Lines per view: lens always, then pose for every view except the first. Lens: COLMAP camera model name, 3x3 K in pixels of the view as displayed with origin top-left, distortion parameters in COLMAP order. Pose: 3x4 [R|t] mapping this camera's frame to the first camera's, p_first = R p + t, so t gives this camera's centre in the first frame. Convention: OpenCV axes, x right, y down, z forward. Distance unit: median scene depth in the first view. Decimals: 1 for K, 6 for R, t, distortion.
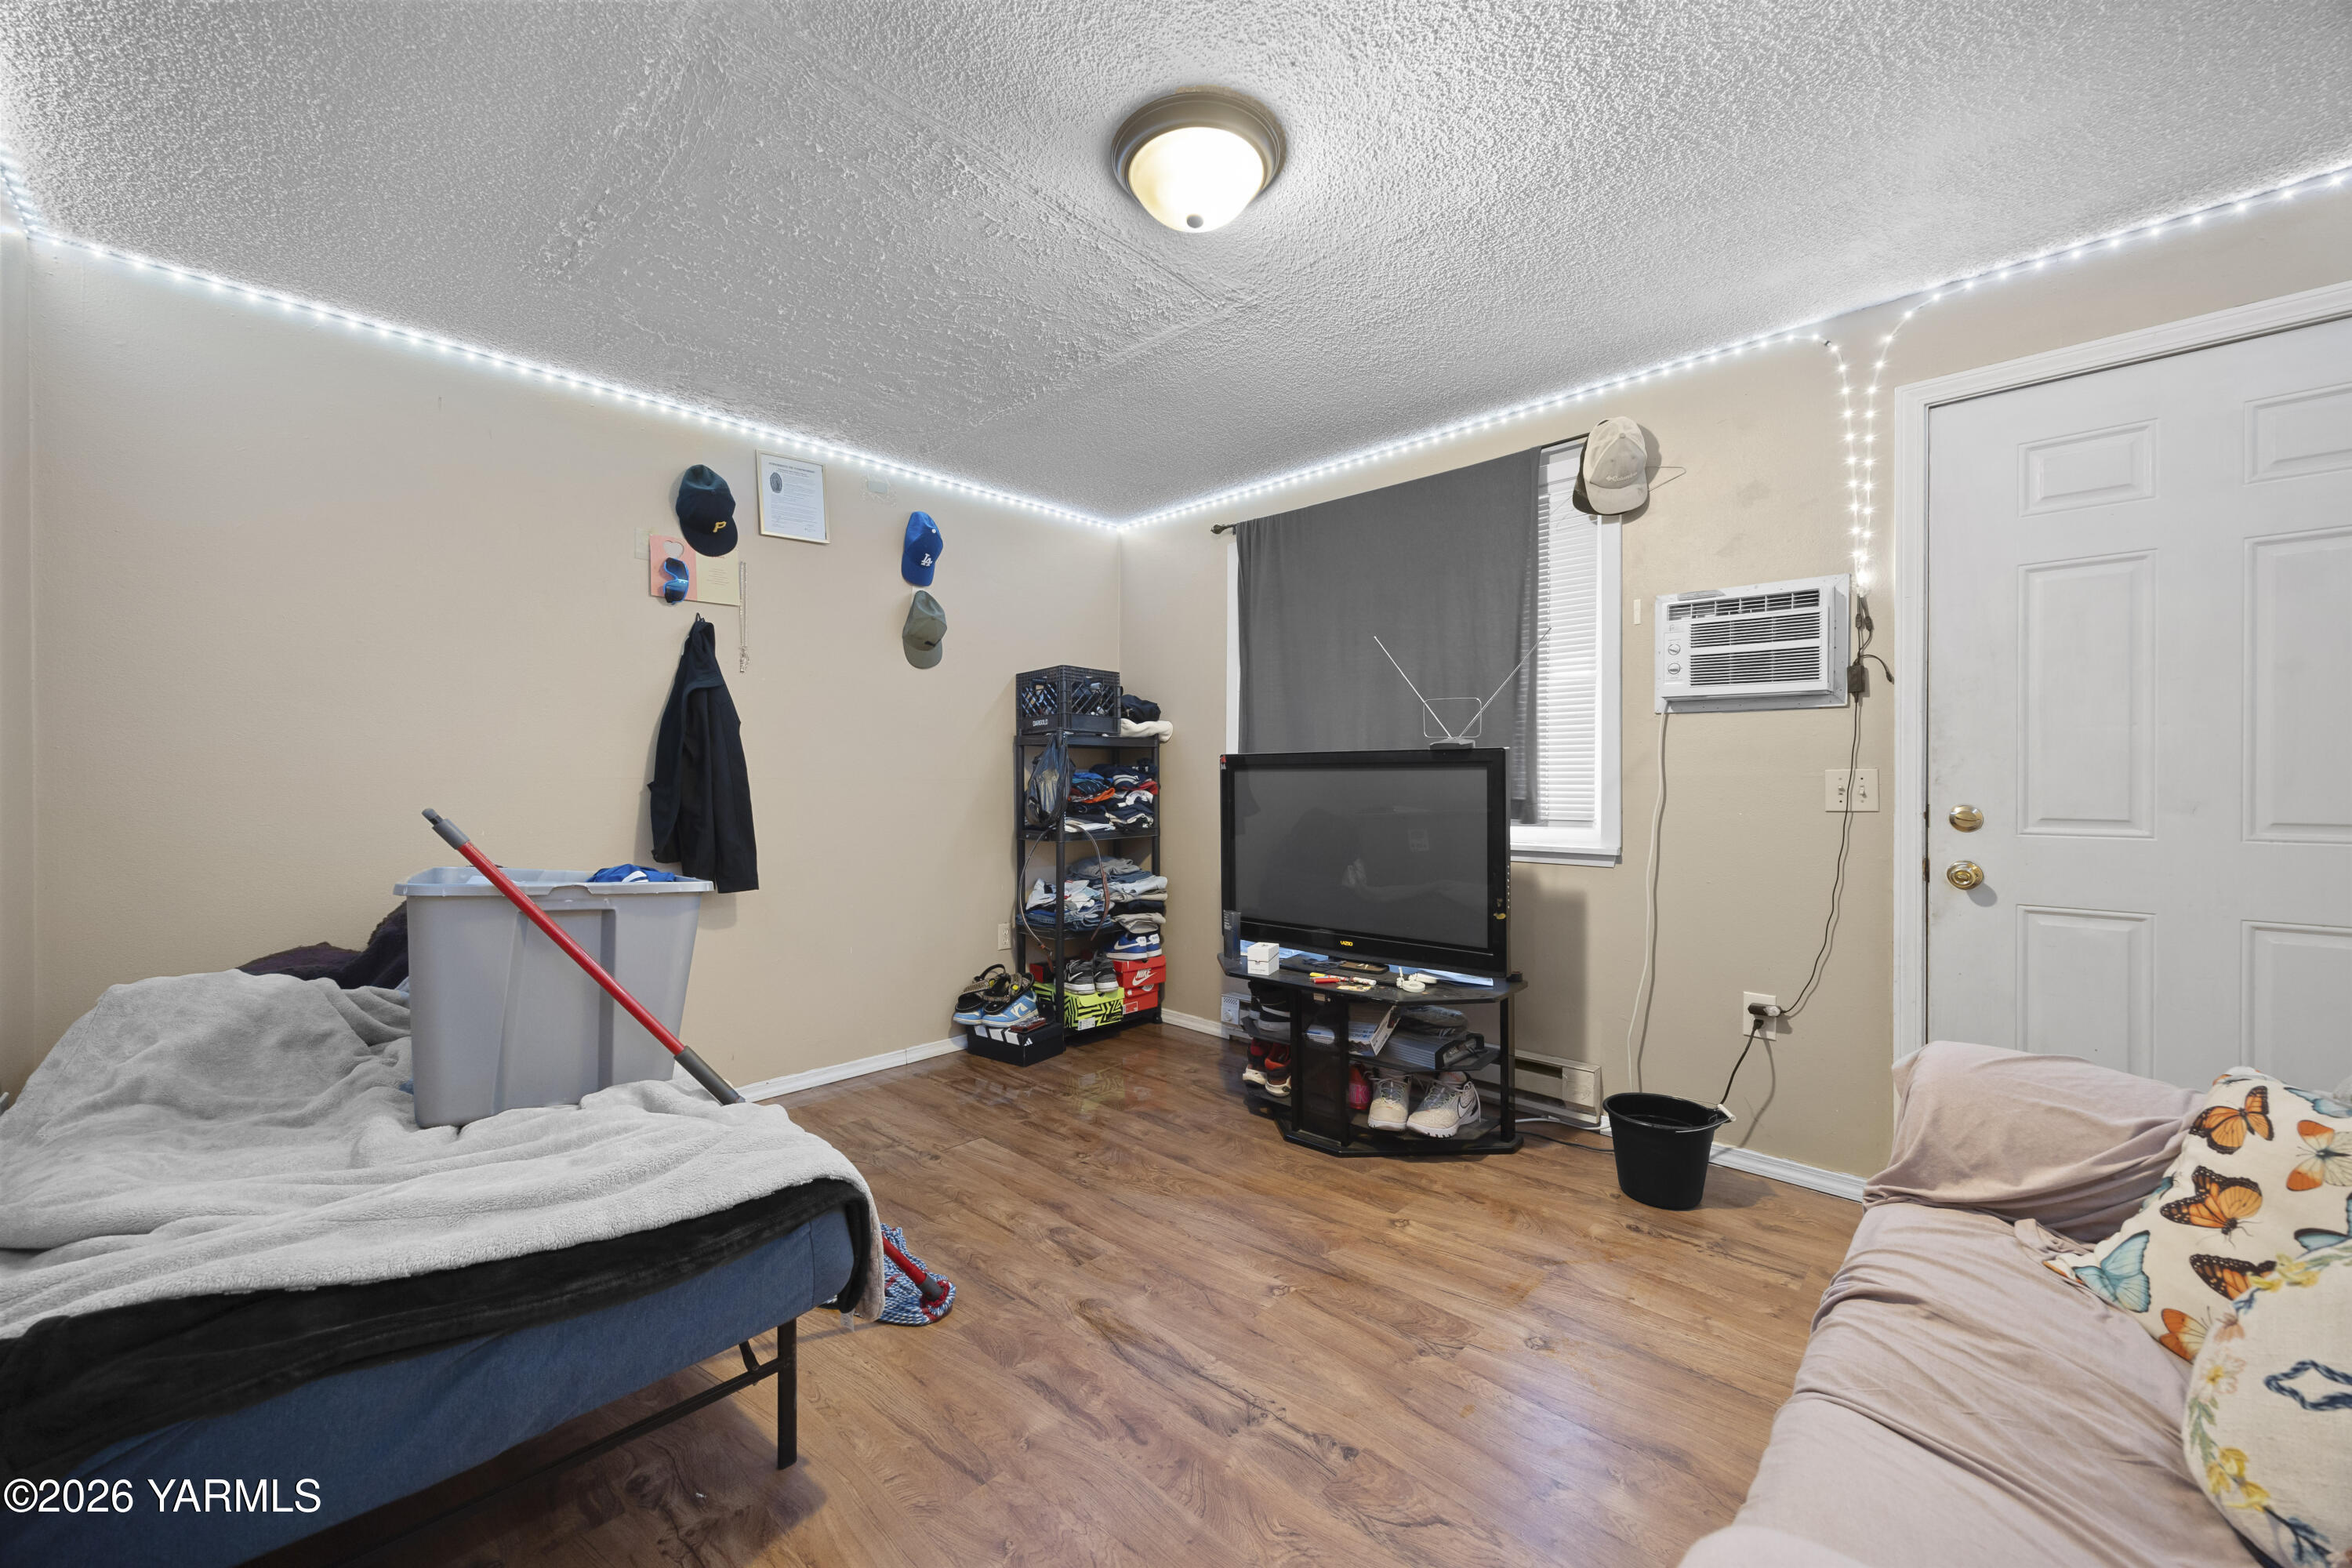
lens RADIAL K [[908.7, 0, 1180.1], [0, 908.7, 788.8], [0, 0, 1]] dist [-0.003177, -0.000808]
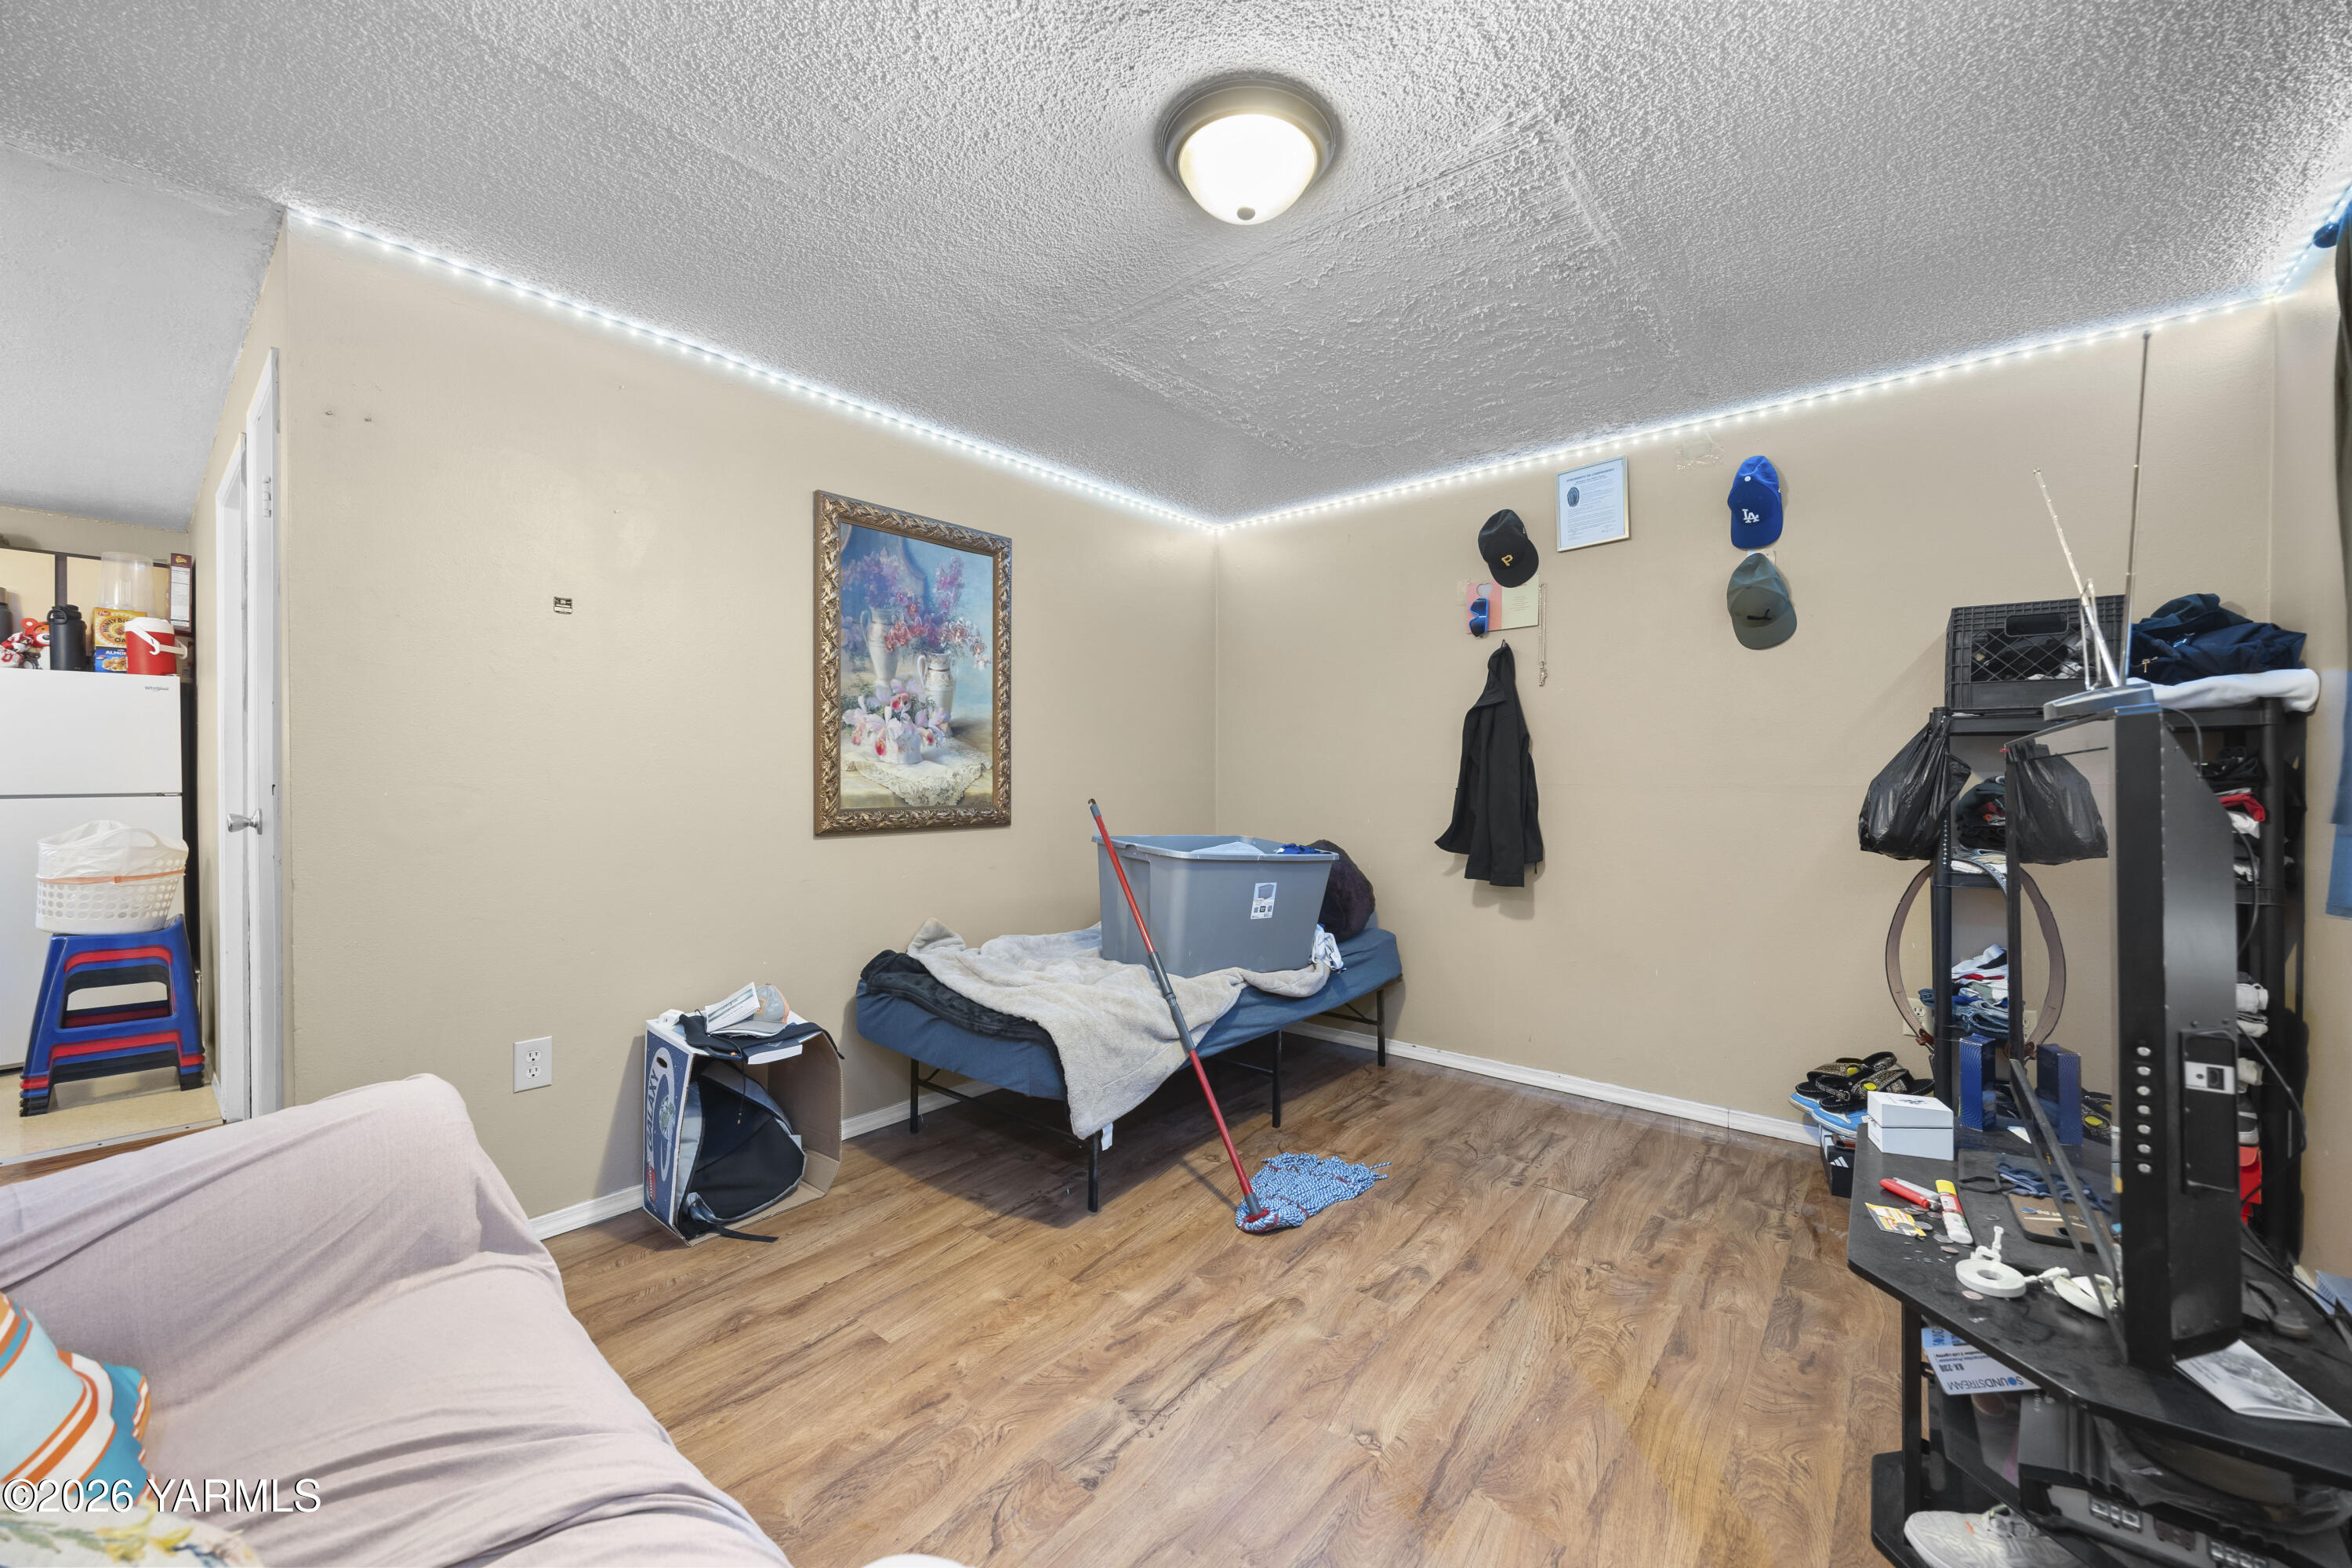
lens RADIAL K [[908.7, 0, 1180.1], [0, 908.7, 788.8], [0, 0, 1]] dist [-0.003177, -0.000808]
pose [[0.063290, 0.014663, -0.997887, 0.682489], [-0.017276, 0.999758, 0.013595, -0.015667], [0.997846, 0.016379, 0.063528, 0.606234]]
